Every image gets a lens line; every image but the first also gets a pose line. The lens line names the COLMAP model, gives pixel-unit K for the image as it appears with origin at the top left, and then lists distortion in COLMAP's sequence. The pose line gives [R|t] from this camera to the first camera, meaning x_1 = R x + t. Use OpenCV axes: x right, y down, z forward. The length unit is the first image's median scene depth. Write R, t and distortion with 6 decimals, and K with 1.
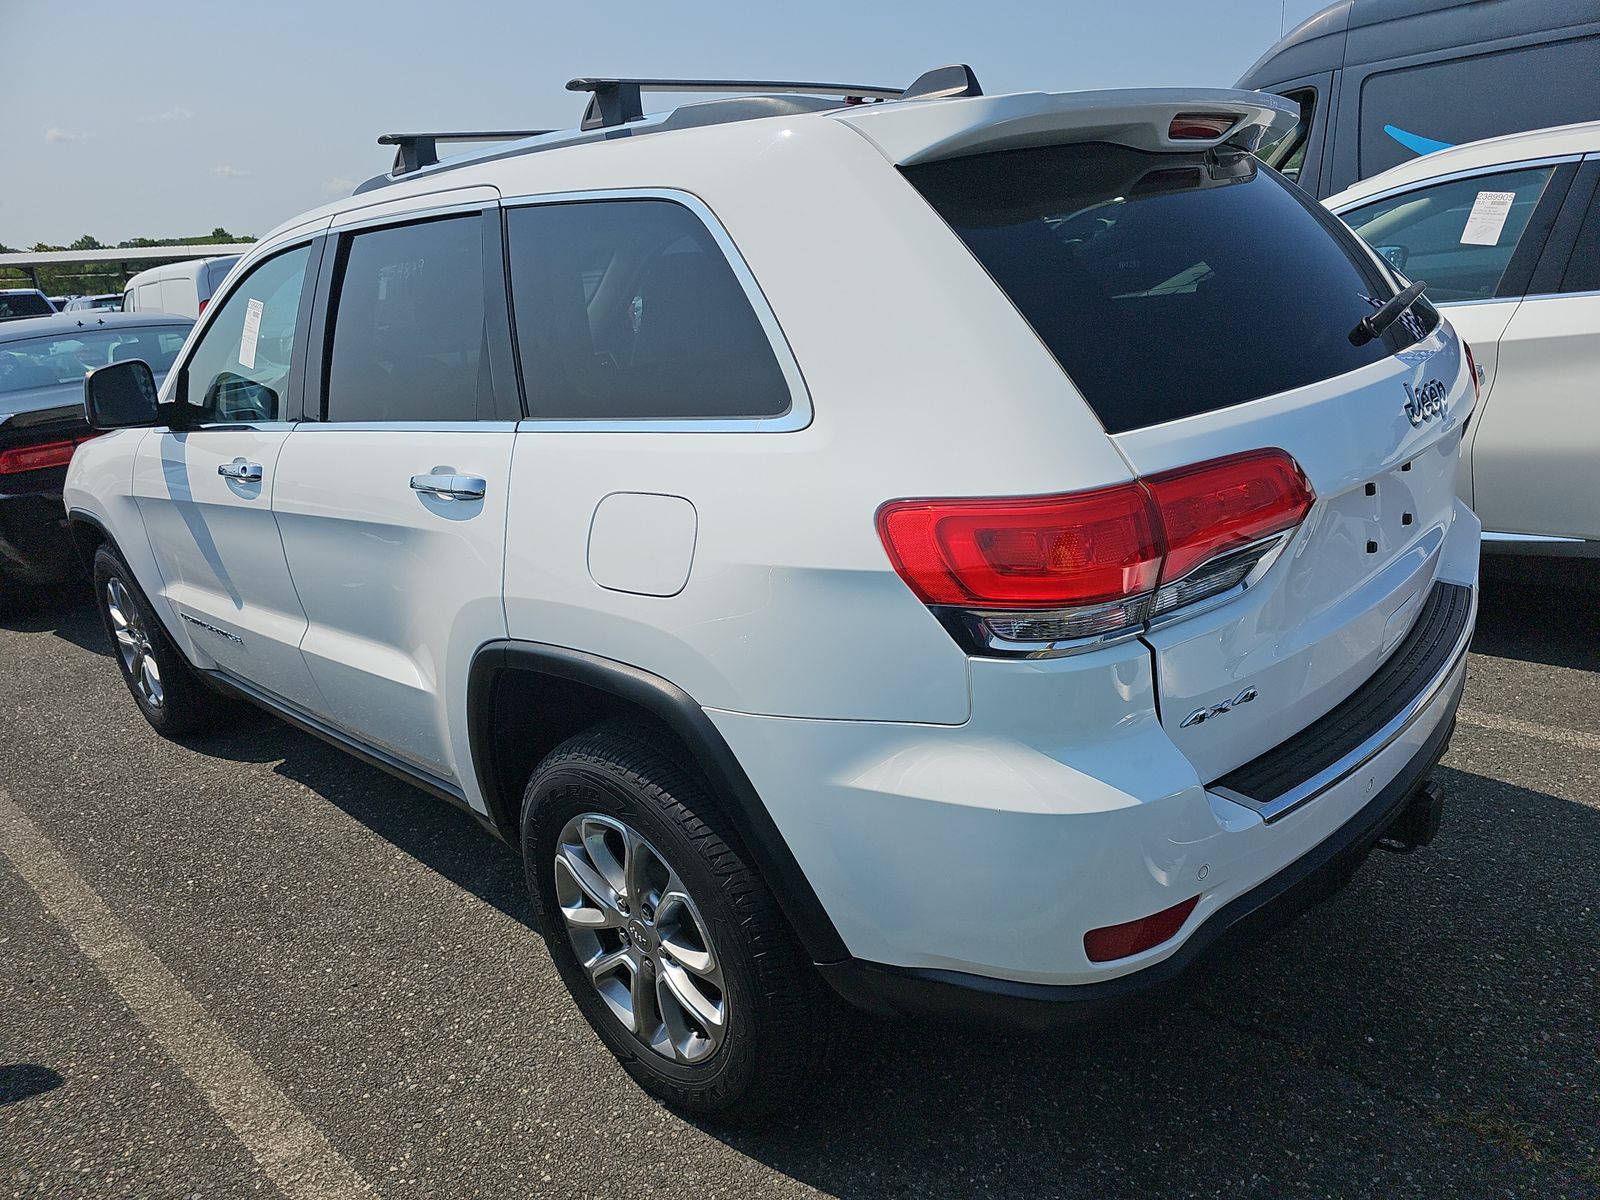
lens RADIAL K [[1088.3, 0, 797.4], [0, 1088.3, 601.9], [0, 0, 1]] dist [0.022536, -0.035693]
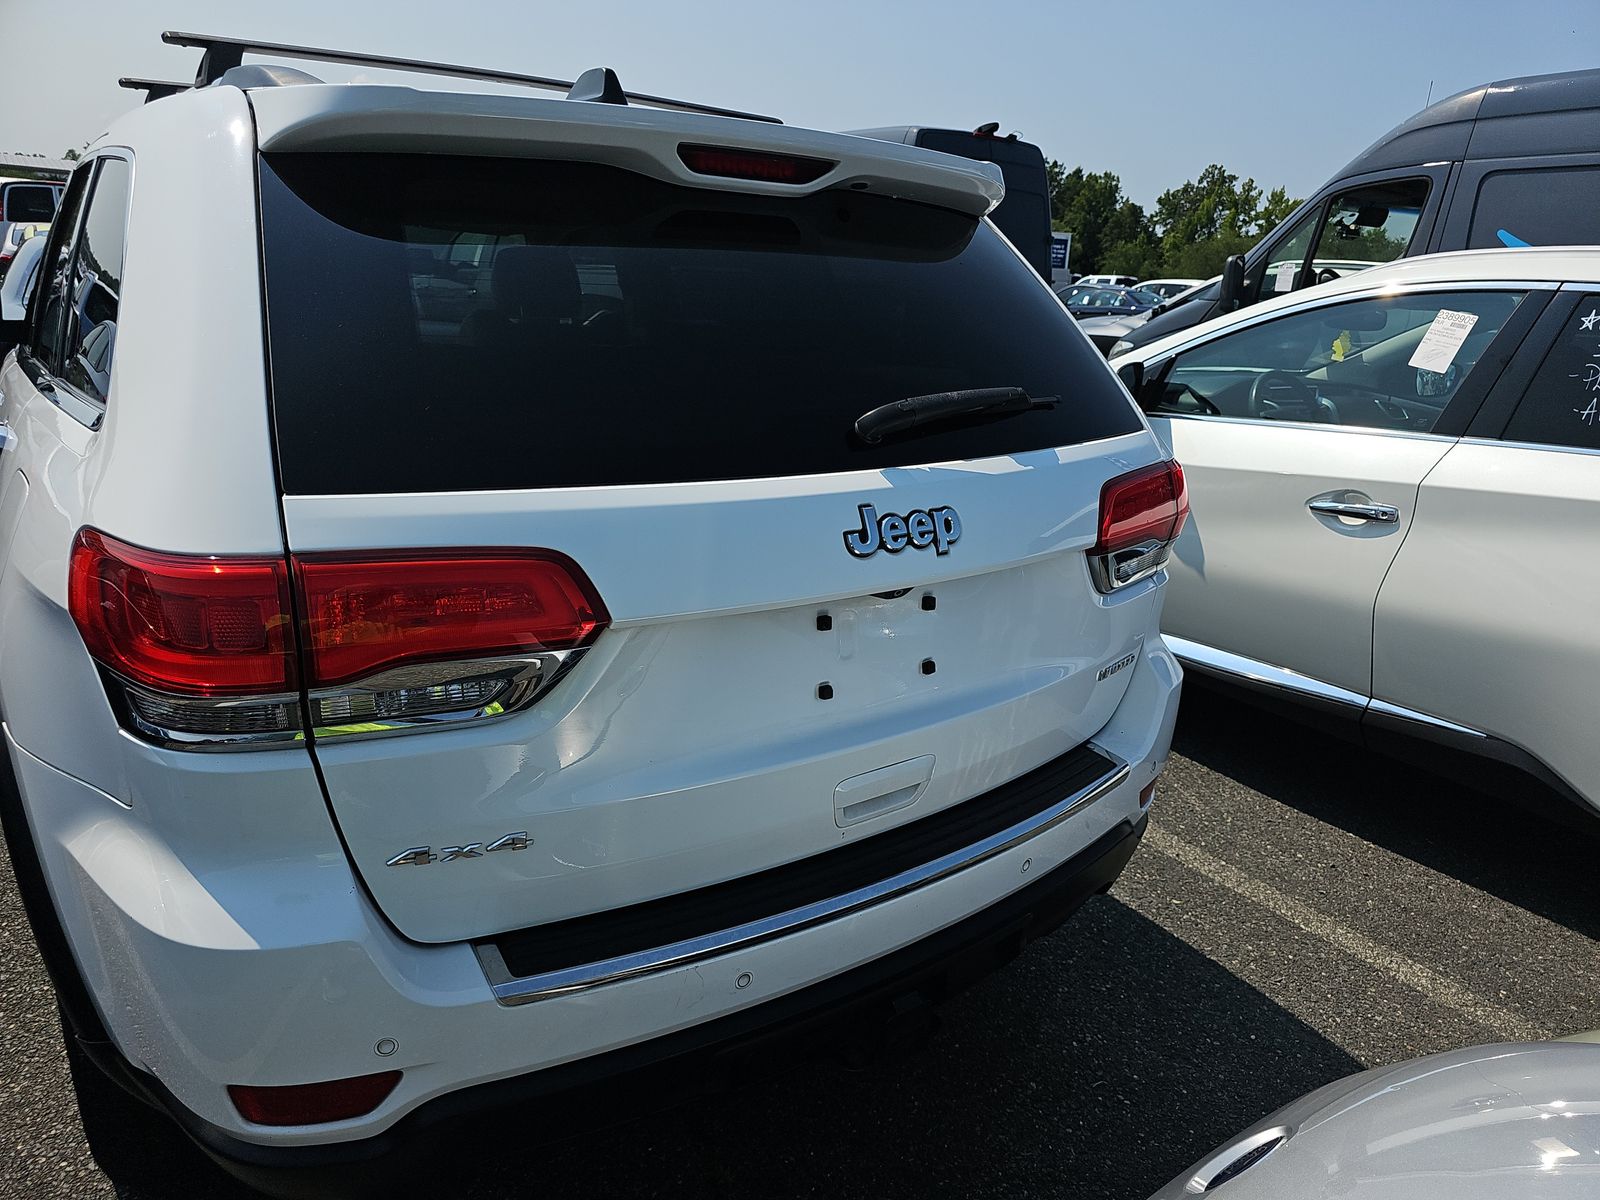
lens RADIAL K [[1088.3, 0, 803.1], [0, 1088.3, 595.1], [0, 0, 1]] dist [0.022536, -0.035693]
pose [[0.972856, 0.185487, -0.138365, 0.345498], [-0.188240, 0.982098, -0.006964, -0.064996], [0.134596, 0.032820, 0.990357, 0.107052]]
